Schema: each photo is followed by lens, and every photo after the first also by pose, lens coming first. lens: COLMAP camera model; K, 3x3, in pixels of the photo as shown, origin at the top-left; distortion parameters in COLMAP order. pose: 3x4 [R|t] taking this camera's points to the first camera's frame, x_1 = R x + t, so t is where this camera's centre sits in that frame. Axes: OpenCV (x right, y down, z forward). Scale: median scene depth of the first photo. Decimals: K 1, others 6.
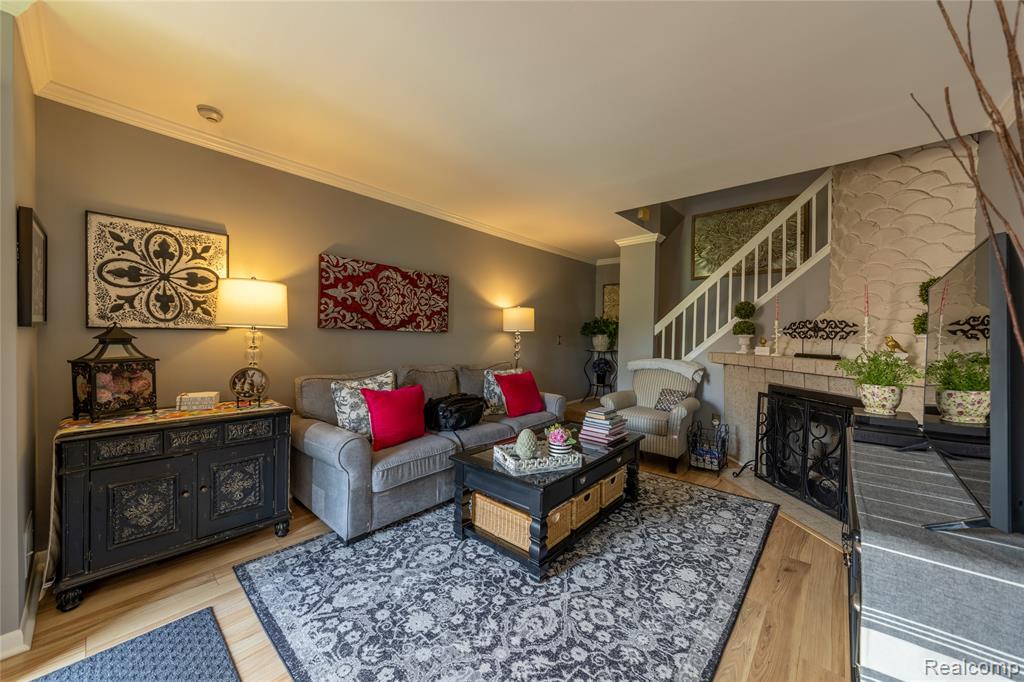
lens RADIAL K [[378.6, 0, 510.4], [0, 378.6, 340.3], [0, 0, 1]] dist [-0.004036, -0.000239]
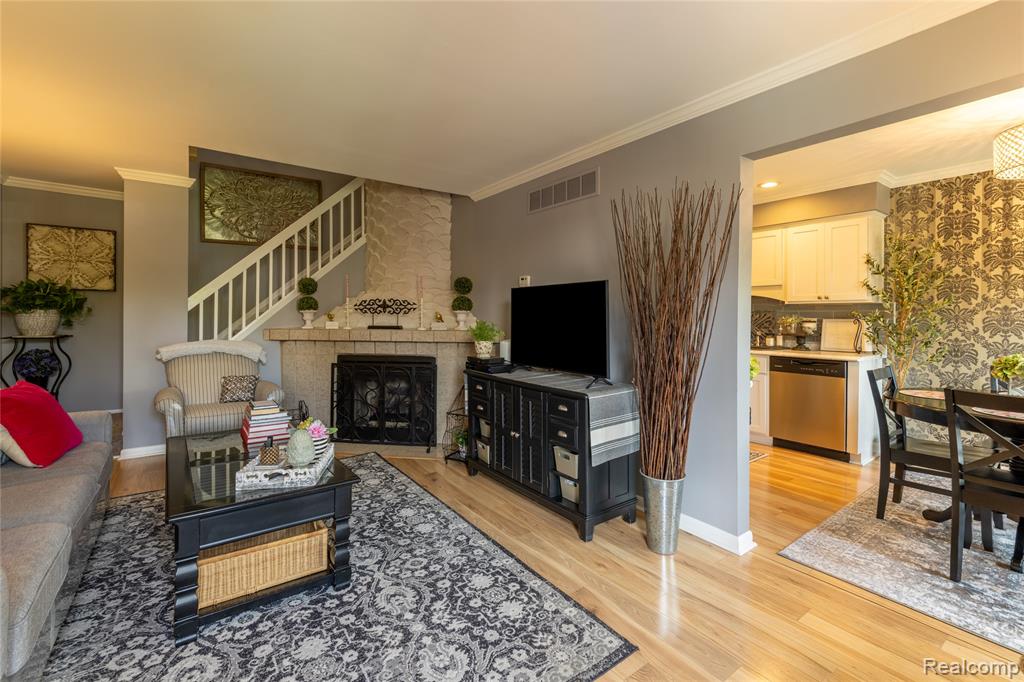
lens RADIAL K [[448.4, 0, 525.2], [0, 448.4, 312.1], [0, 0, 1]] dist [0.002174, 0.000478]
pose [[0.202544, -0.009872, 0.979224, -0.809371], [0.010721, 0.999912, 0.007863, -0.022519], [-0.979215, 0.008906, 0.202631, 0.323271]]
